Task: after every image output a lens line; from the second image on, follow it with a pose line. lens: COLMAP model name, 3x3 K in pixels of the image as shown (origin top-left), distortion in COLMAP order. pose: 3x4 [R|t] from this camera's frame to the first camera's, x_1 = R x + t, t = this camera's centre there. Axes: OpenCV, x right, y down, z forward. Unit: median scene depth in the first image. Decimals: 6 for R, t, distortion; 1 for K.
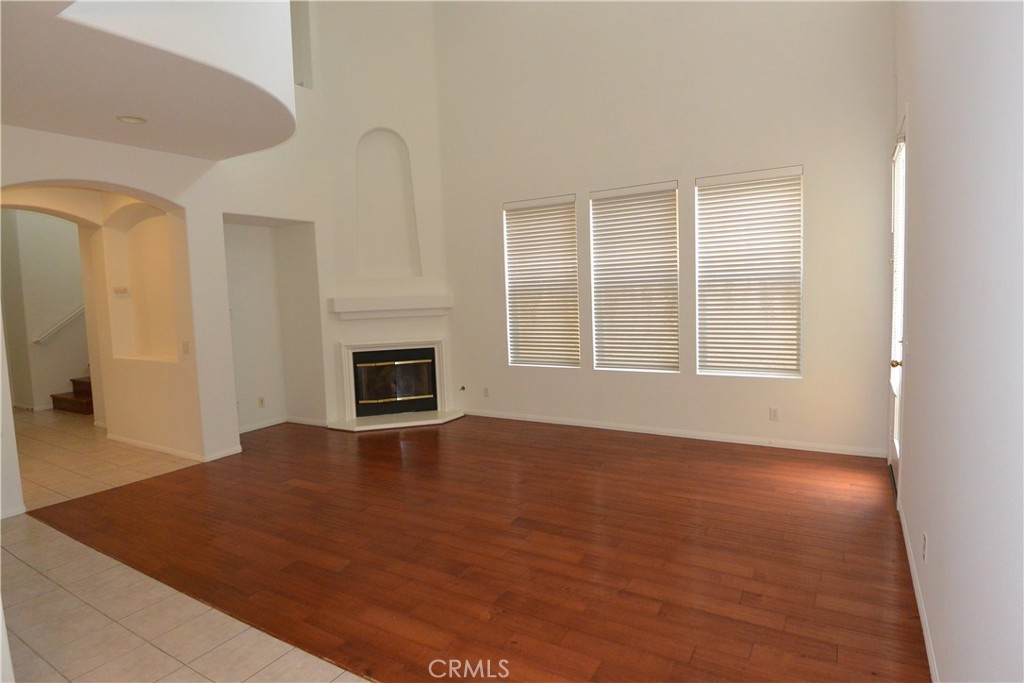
lens RADIAL K [[538.9, 0, 514.9], [0, 538.9, 325.4], [0, 0, 1]] dist [-0.029027, -0.000515]
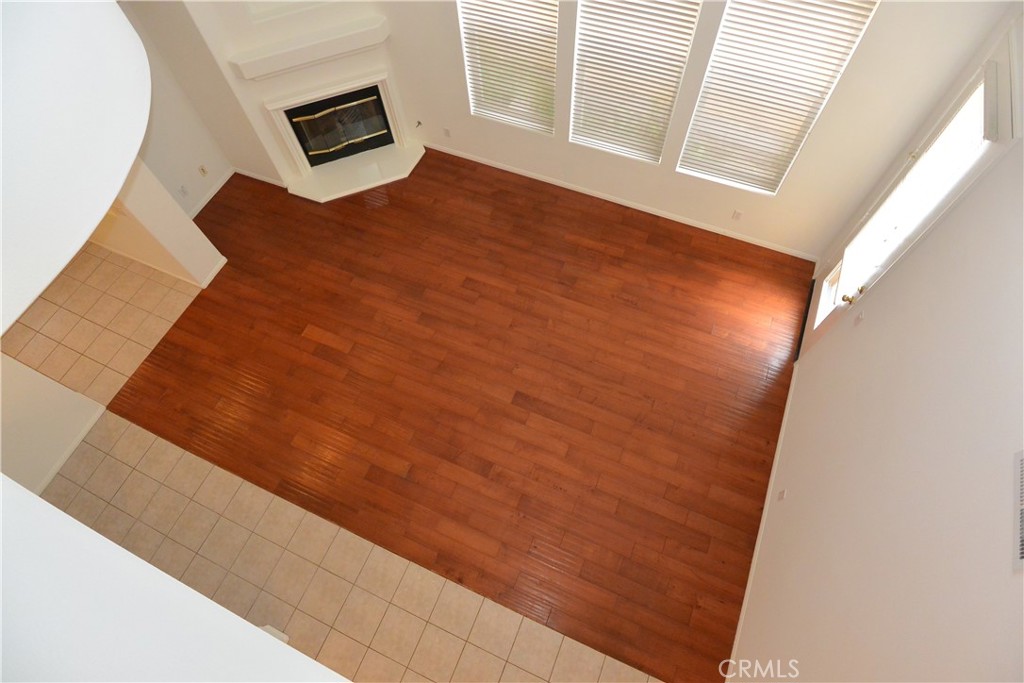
lens RADIAL K [[538.9, 0, 514.9], [0, 538.9, 325.4], [0, 0, 1]] dist [-0.029027, -0.000515]
pose [[0.991679, -0.109343, 0.067945, -0.053434], [0.004240, 0.555248, 0.831674, -0.645605], [-0.128664, -0.824466, 0.551092, 0.311539]]
